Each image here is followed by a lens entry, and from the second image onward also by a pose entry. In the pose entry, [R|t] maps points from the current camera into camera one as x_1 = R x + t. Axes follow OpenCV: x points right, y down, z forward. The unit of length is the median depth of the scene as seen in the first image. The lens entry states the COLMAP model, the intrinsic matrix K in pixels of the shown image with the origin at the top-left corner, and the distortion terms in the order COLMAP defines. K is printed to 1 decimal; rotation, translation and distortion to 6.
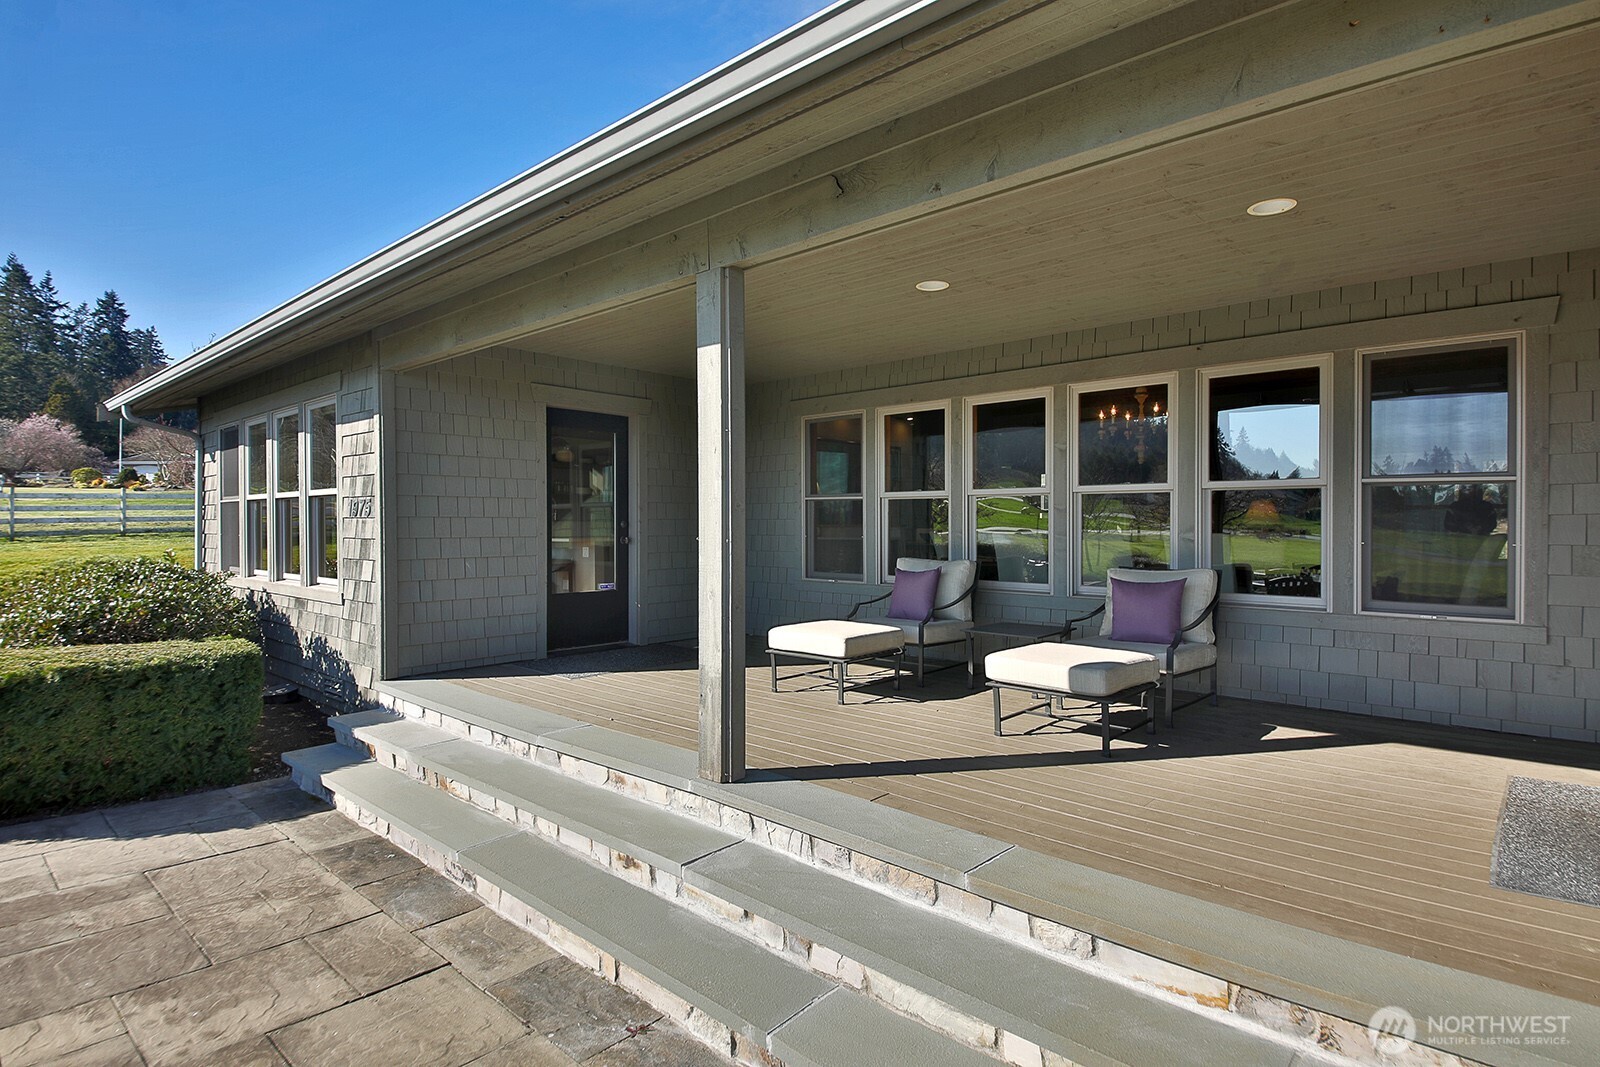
lens RADIAL K [[848.0, 0, 800.0], [0, 848.0, 533.5], [0, 0, 1]] dist [0.000363, 0.000077]
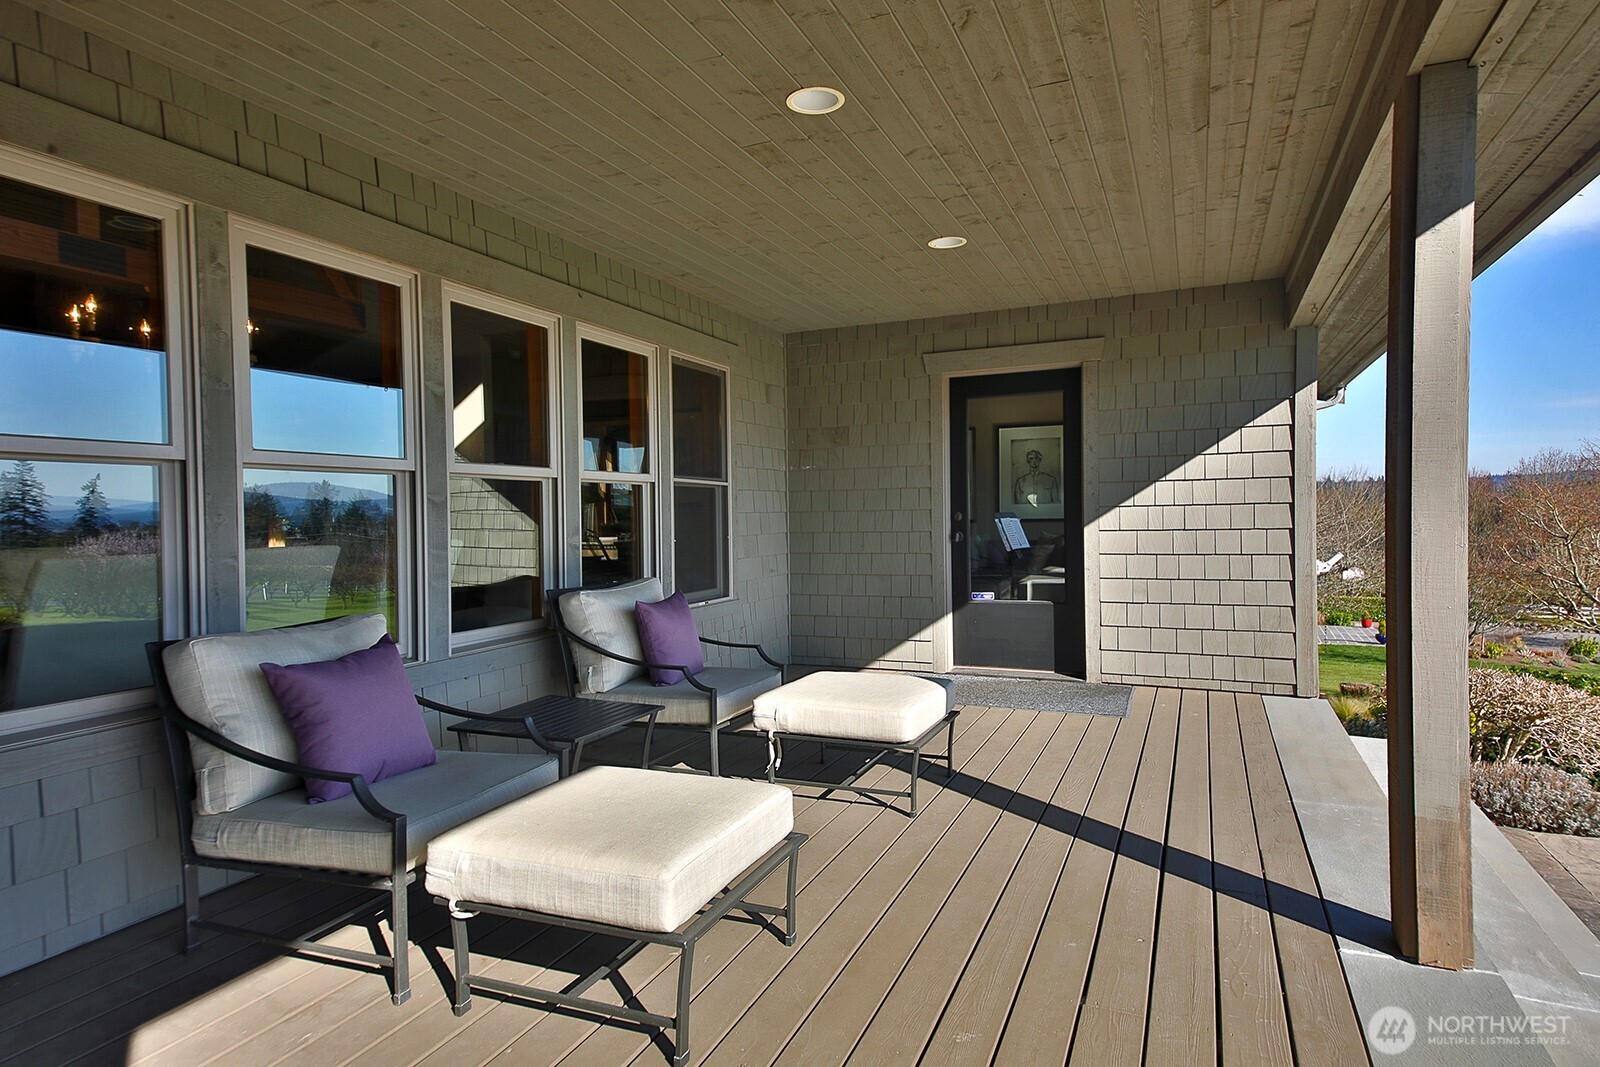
lens RADIAL K [[909.4, 0, 800.0], [0, 909.4, 533.5], [0, 0, 1]] dist [0.000564, 0.000054]
pose [[-0.322476, -0.011322, 0.946510, -0.327888], [0.023766, 0.999516, 0.020053, -0.014254], [-0.946279, 0.028961, -0.322050, 0.967067]]
